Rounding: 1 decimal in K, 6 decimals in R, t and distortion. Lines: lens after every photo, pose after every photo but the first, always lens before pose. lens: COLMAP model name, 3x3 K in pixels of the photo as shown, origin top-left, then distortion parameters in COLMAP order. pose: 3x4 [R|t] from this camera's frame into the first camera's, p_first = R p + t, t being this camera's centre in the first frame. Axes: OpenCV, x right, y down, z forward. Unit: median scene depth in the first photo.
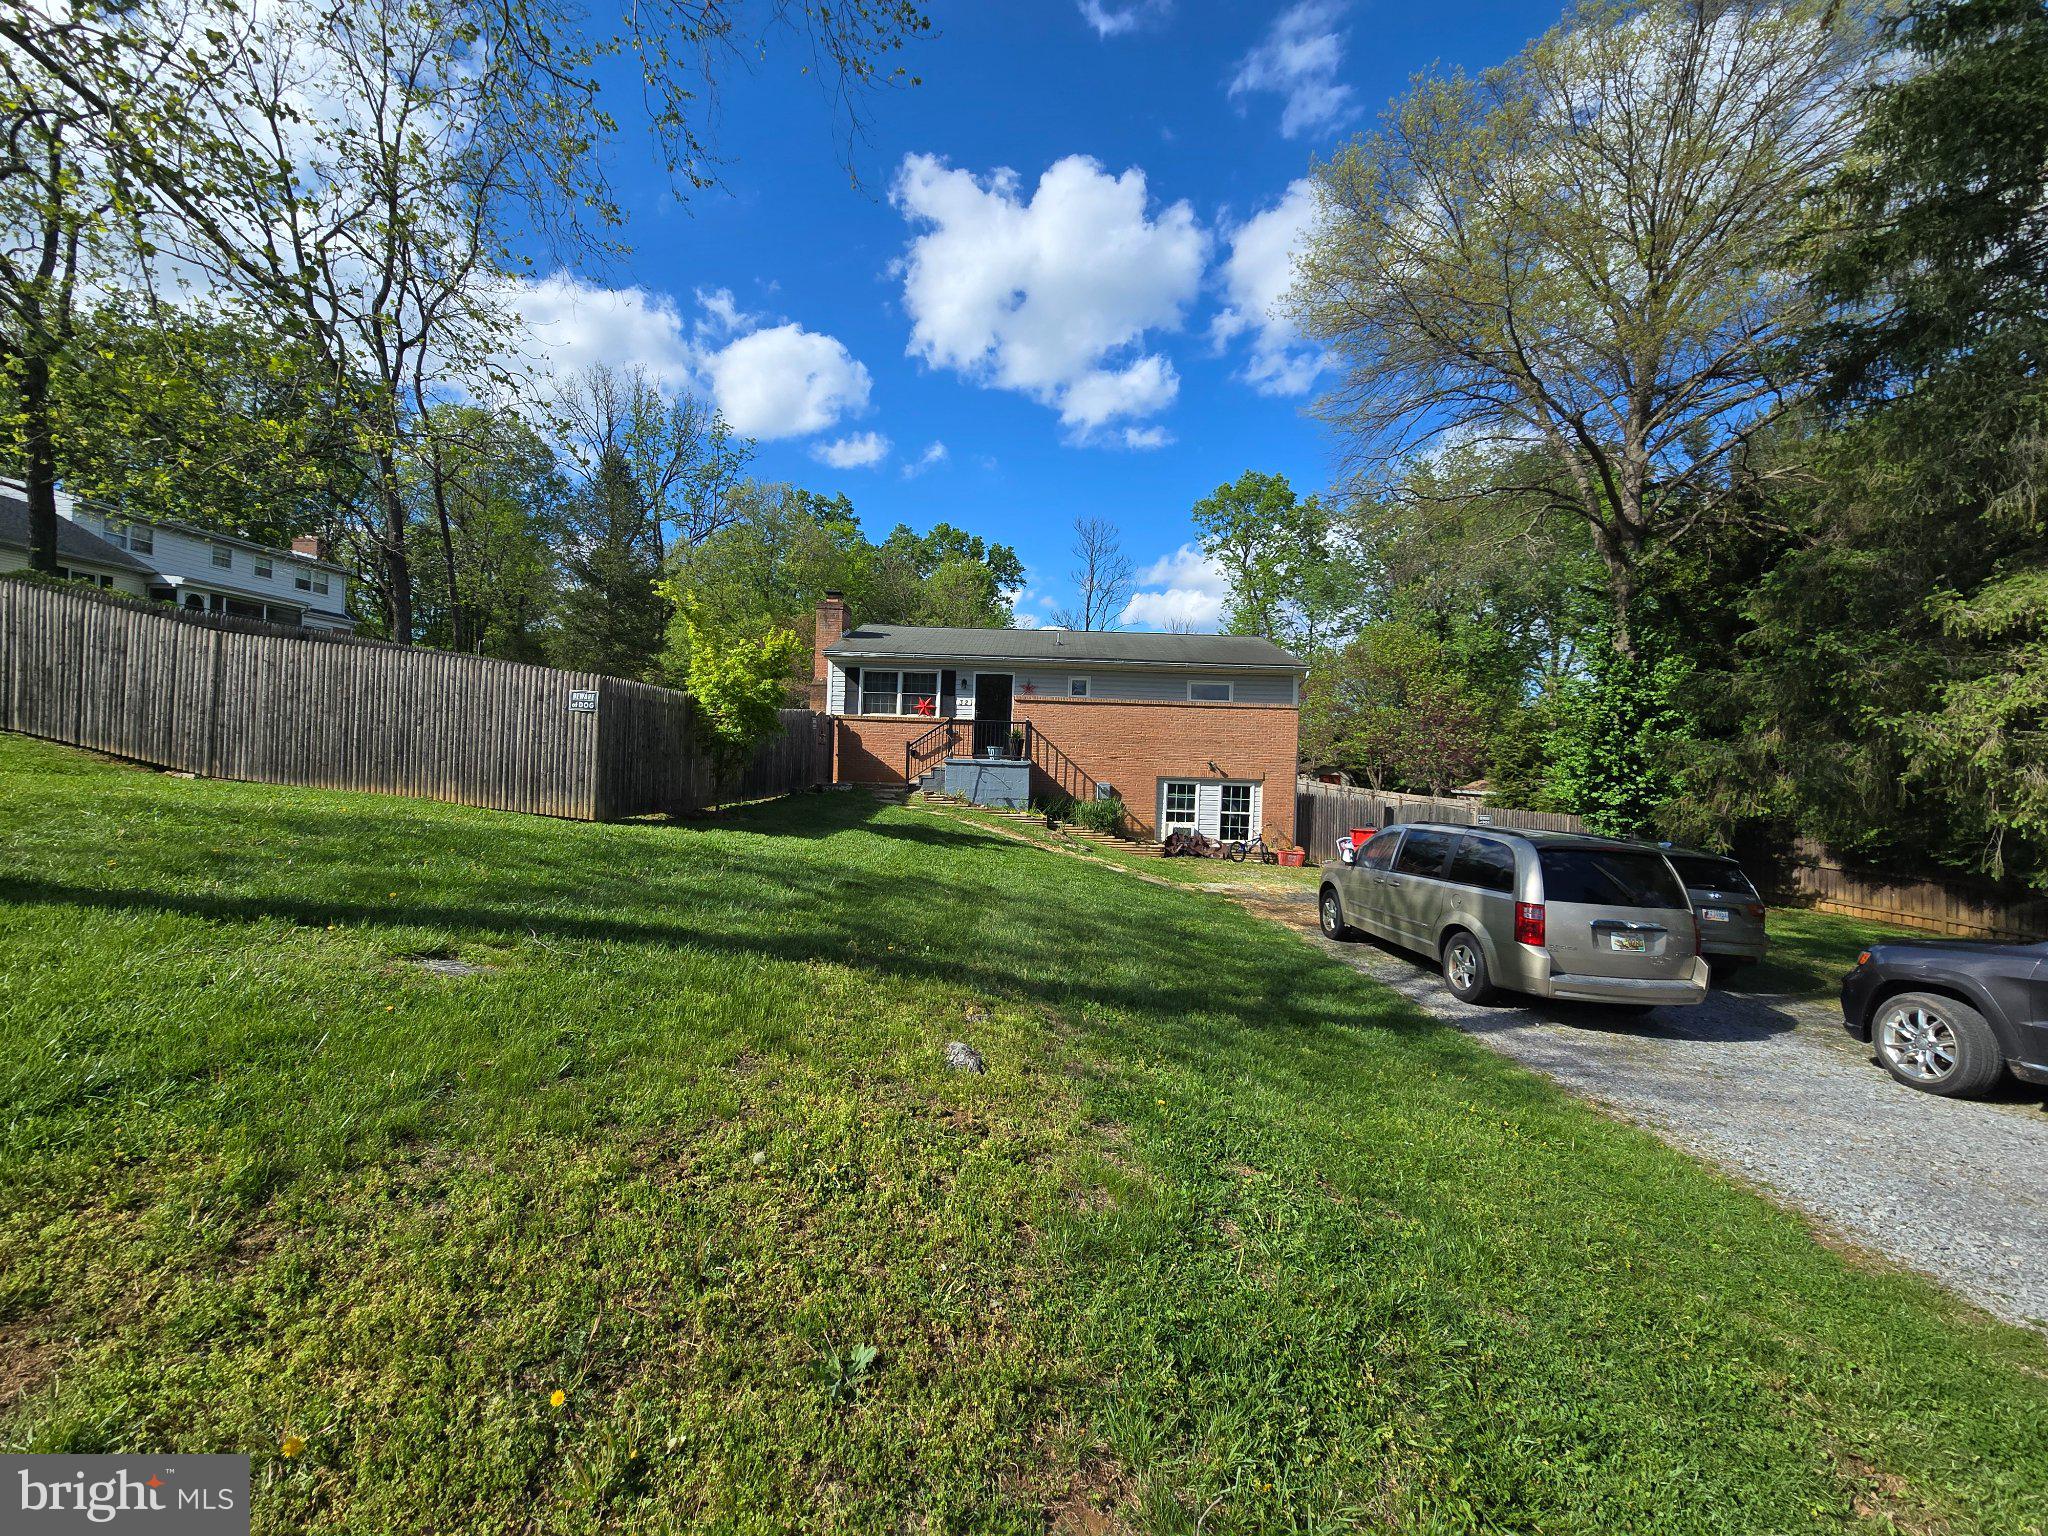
lens RADIAL K [[808.4, 0, 1024.0], [0, 808.4, 768.0], [0, 0, 1]] dist [-0.007567, 0.000245]
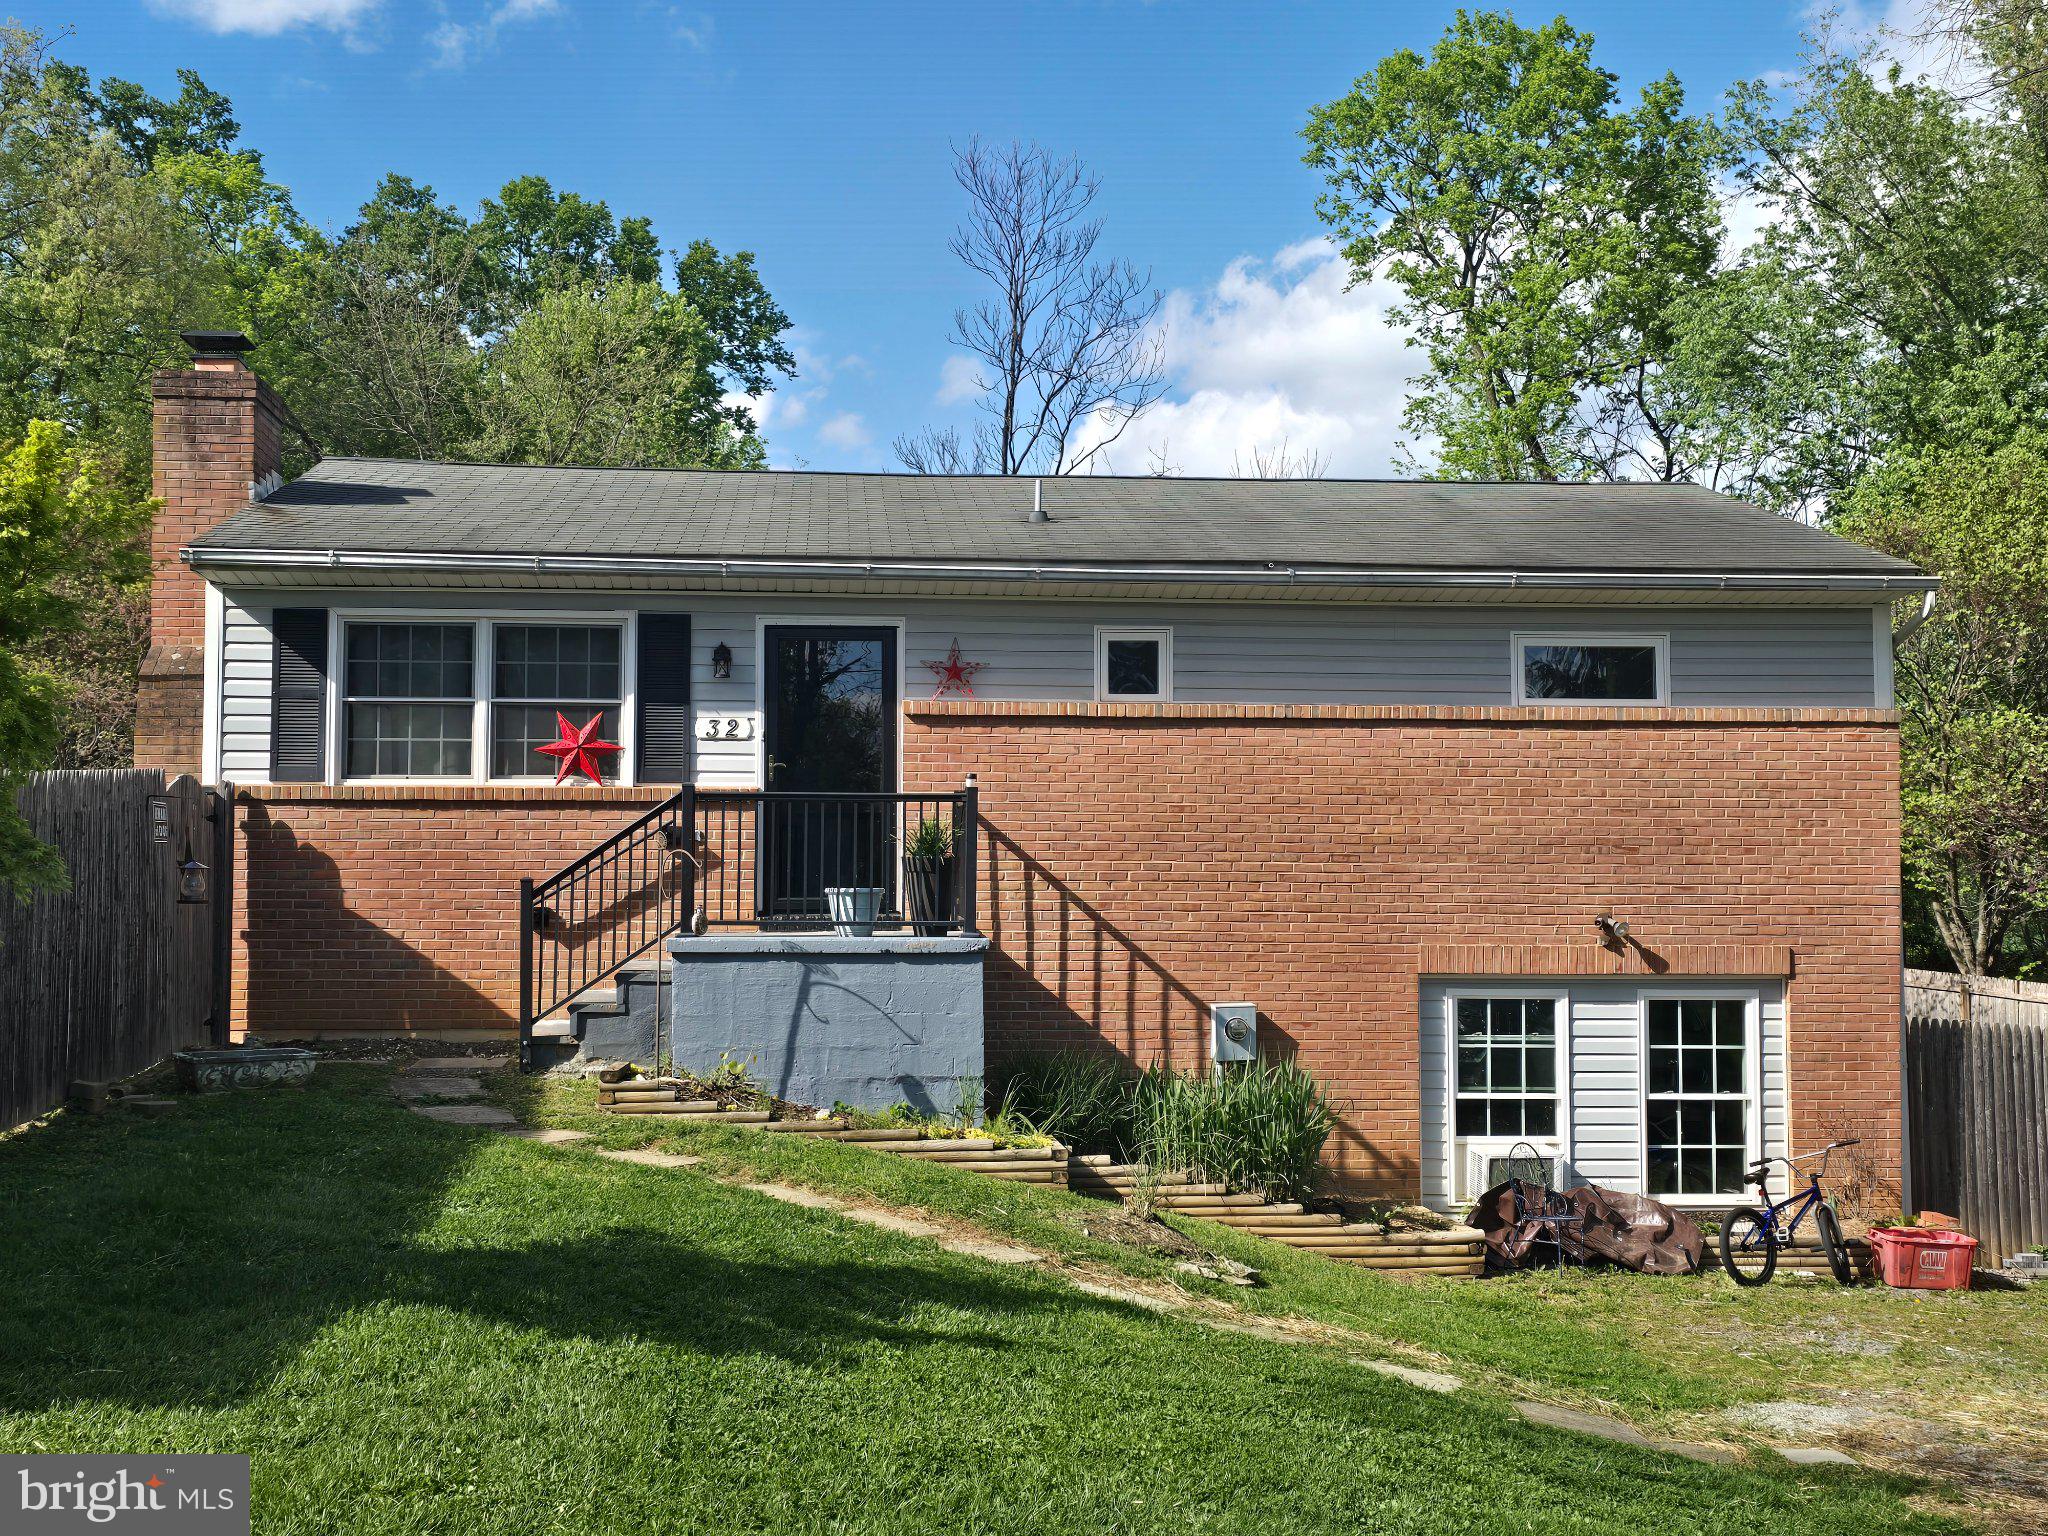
lens RADIAL K [[2353.4, 0, 1008.7], [0, 2353.4, 743.4], [0, 0, 1]] dist [0.197284, -0.492653]
pose [[0.994120, -0.023282, 0.105750, -0.063324], [0.030742, 0.997110, -0.069477, -0.016927], [-0.103827, 0.072320, 0.991963, 0.190975]]
